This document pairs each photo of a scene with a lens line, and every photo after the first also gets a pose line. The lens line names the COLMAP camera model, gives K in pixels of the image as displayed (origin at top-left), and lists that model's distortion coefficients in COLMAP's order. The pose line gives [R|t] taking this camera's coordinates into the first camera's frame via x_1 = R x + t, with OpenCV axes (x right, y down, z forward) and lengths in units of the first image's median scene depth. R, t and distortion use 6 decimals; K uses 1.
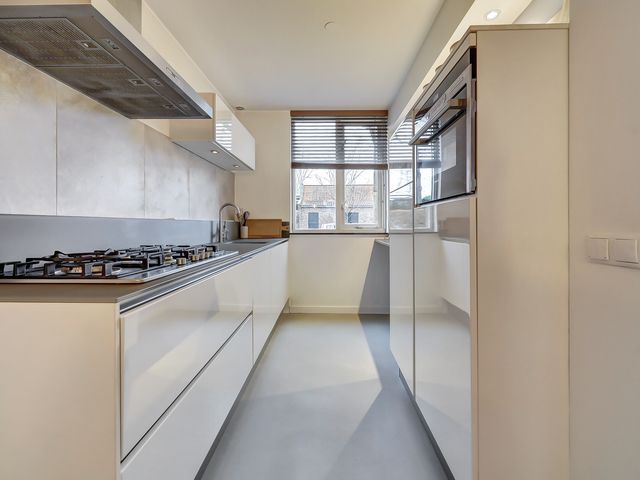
lens RADIAL K [[295.3, 0, 318.6], [0, 295.3, 230.5], [0, 0, 1]] dist [-0.001941, -0.000487]
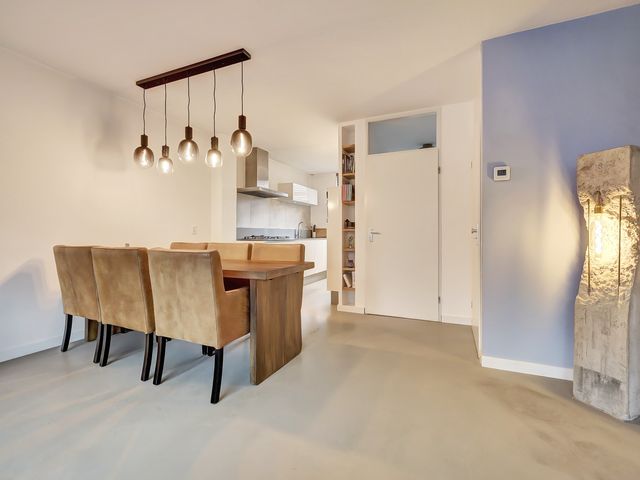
lens RADIAL K [[291.7, 0, 320.0], [0, 291.7, 240.0], [0, 0, 1]] dist [0.001225, 0.000241]
pose [[0.921801, 0.014801, -0.387380, 0.916816], [-0.013966, 0.999890, 0.004970, 0.049593], [0.387411, 0.000829, 0.921907, -1.373346]]
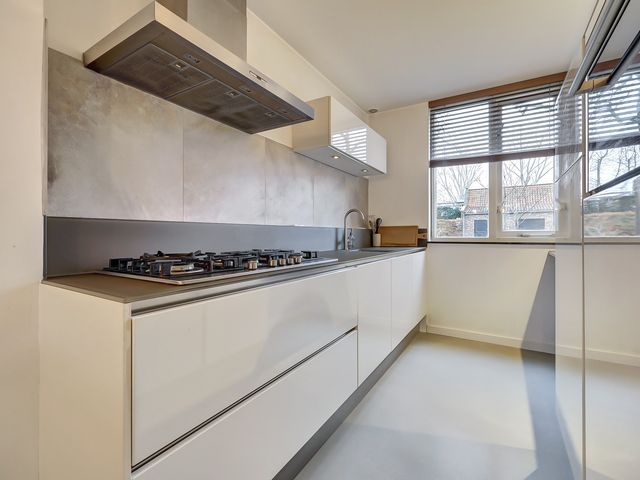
lens RADIAL K [[291.7, 0, 320.0], [0, 291.7, 240.0], [0, 0, 1]] dist [0.001225, 0.000241]
pose [[0.864108, 0.011073, -0.503184, 0.104257], [-0.010612, 0.999937, 0.003780, 0.007047], [0.503194, 0.002074, 0.864171, 0.145222]]
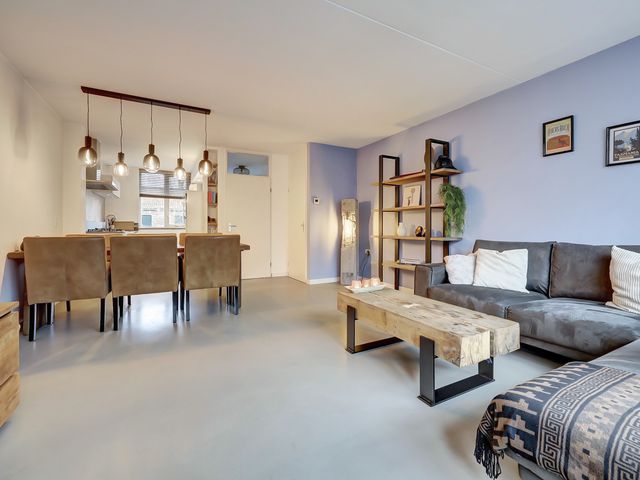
lens RADIAL K [[295.3, 0, 318.6], [0, 295.3, 230.5], [0, 0, 1]] dist [-0.001941, -0.000487]
pose [[0.868355, 0.001571, 0.495941, -0.048558], [0.004038, 0.999939, -0.010239, 0.081196], [-0.495927, 0.010893, 0.868296, -2.282609]]
